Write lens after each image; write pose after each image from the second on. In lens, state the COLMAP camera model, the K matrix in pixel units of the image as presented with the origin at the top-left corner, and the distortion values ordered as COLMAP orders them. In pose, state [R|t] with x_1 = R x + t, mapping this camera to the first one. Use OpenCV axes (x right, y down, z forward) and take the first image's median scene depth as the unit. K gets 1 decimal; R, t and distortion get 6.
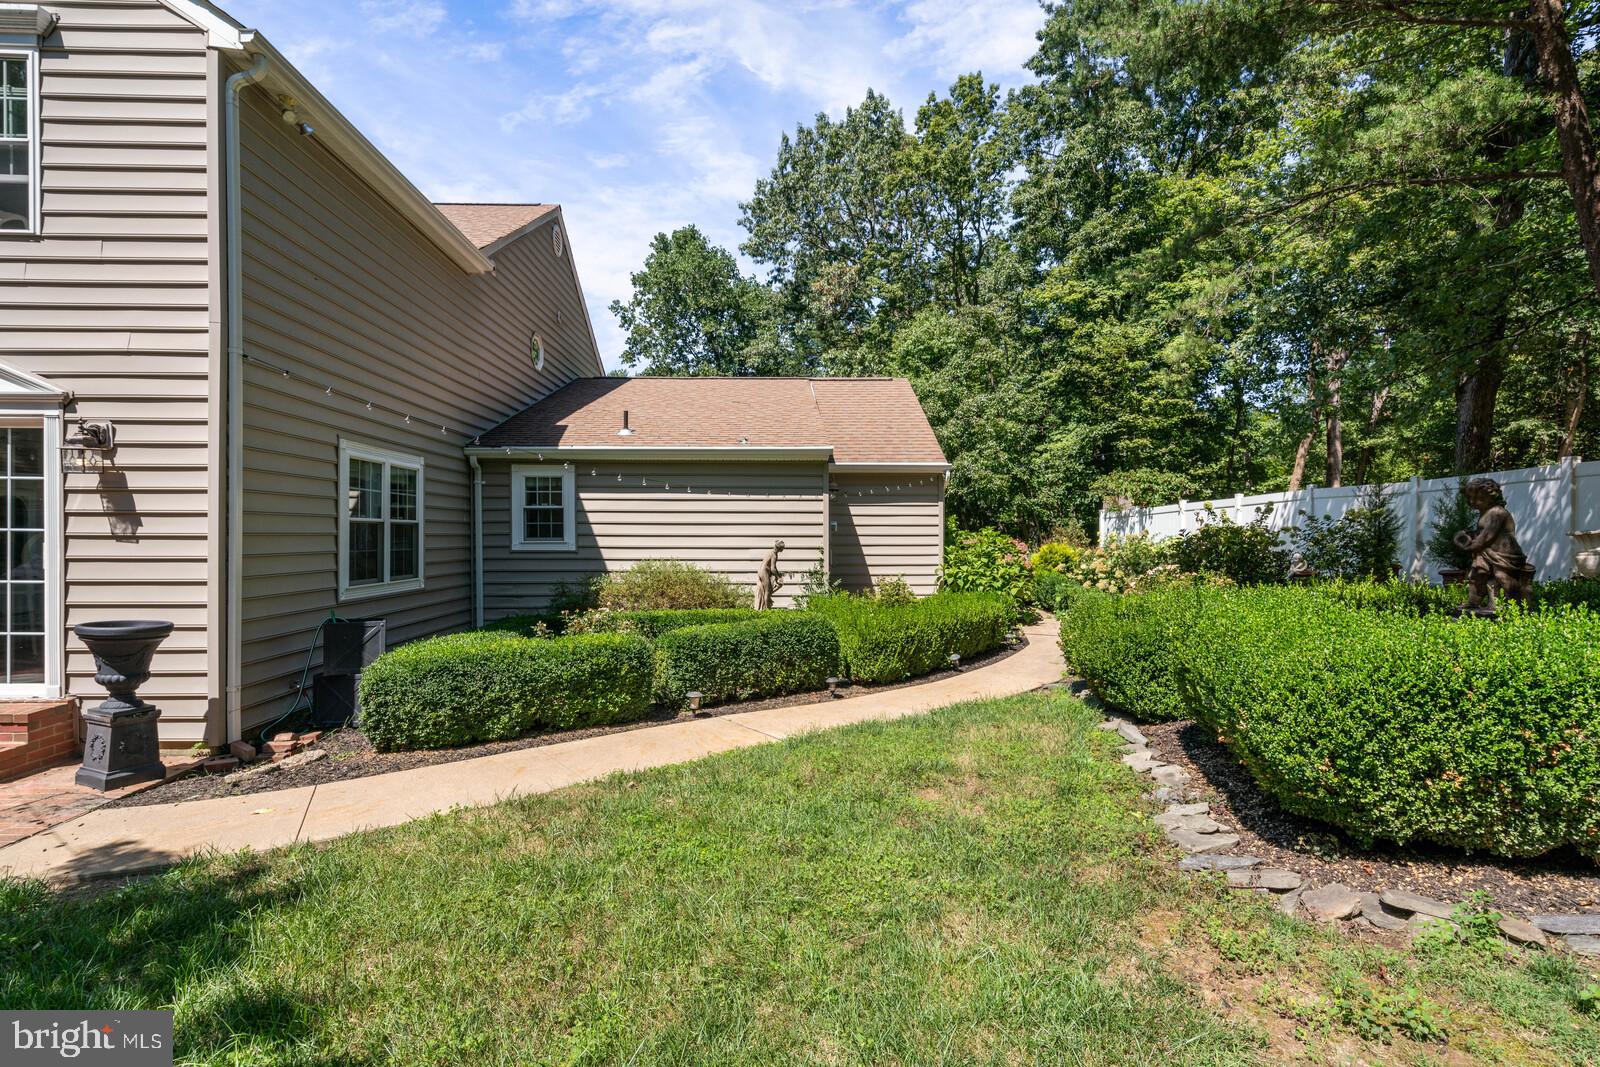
lens RADIAL K [[776.7, 0, 803.3], [0, 776.7, 540.2], [0, 0, 1]] dist [0.001168, 0.000510]
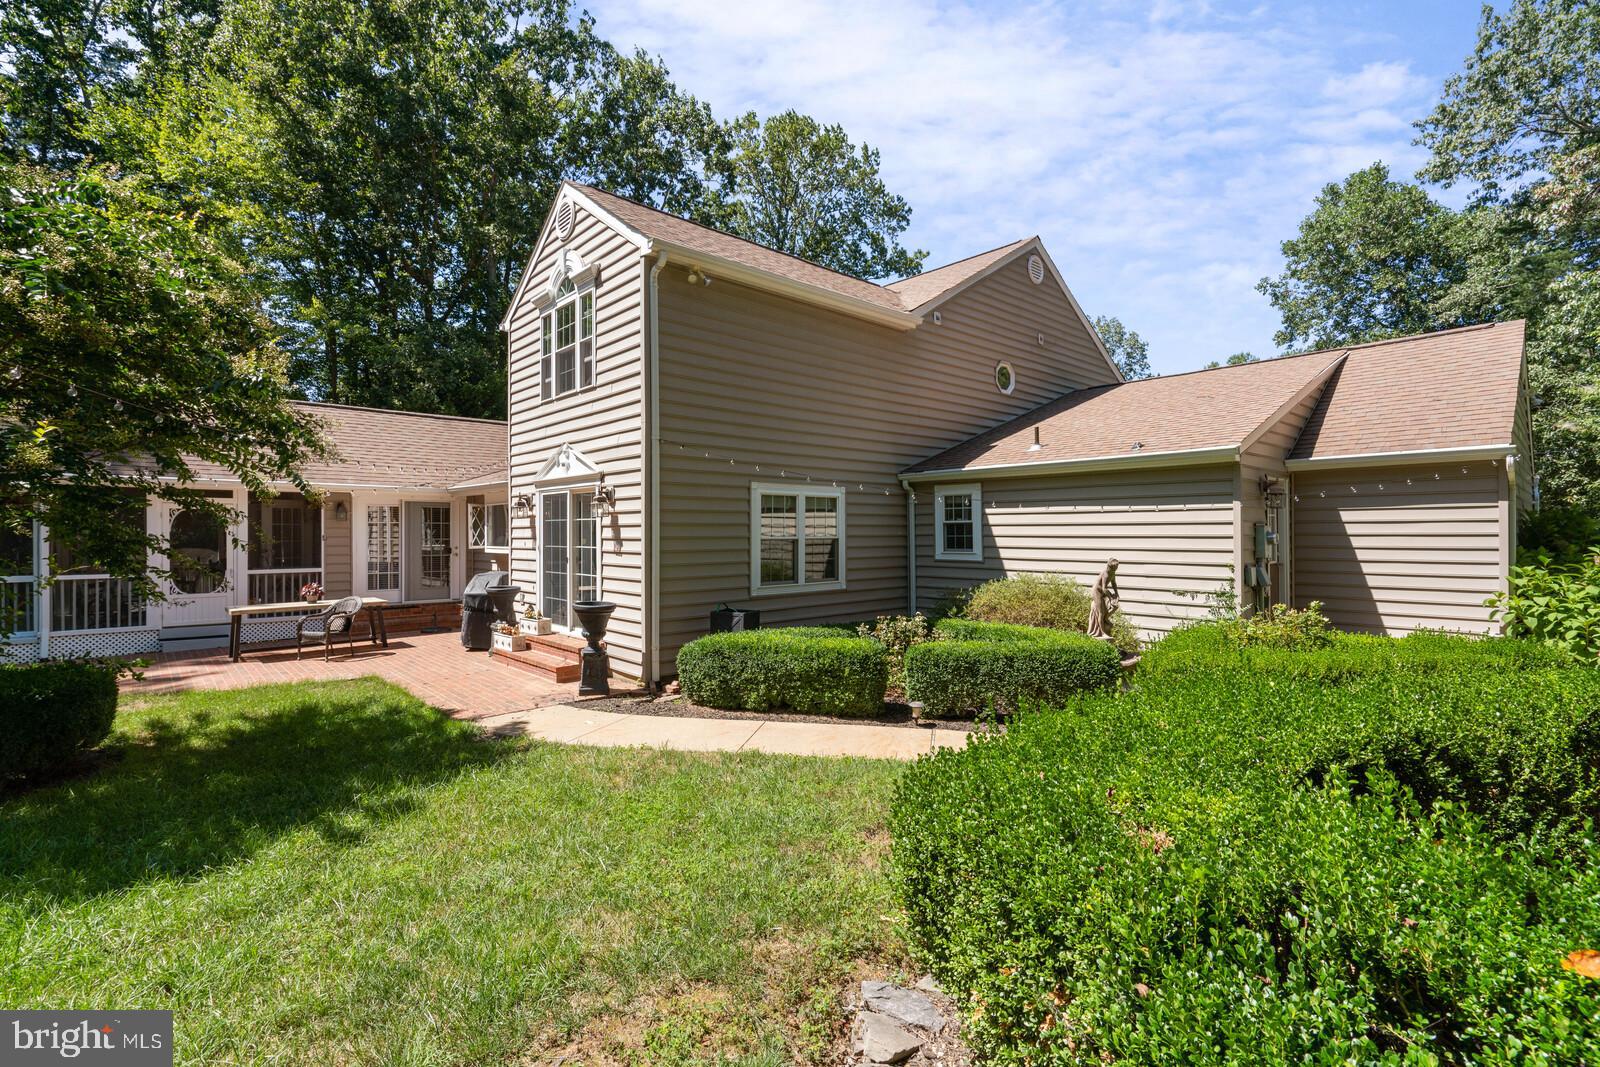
lens RADIAL K [[731.7, 0, 797.6], [0, 731.7, 526.9], [0, 0, 1]] dist [-0.001487, 0.000464]
pose [[0.643300, -0.008868, -0.765563, 0.480853], [-0.001046, 0.999922, -0.012462, -0.031343], [0.765614, 0.008817, 0.643240, 0.198117]]
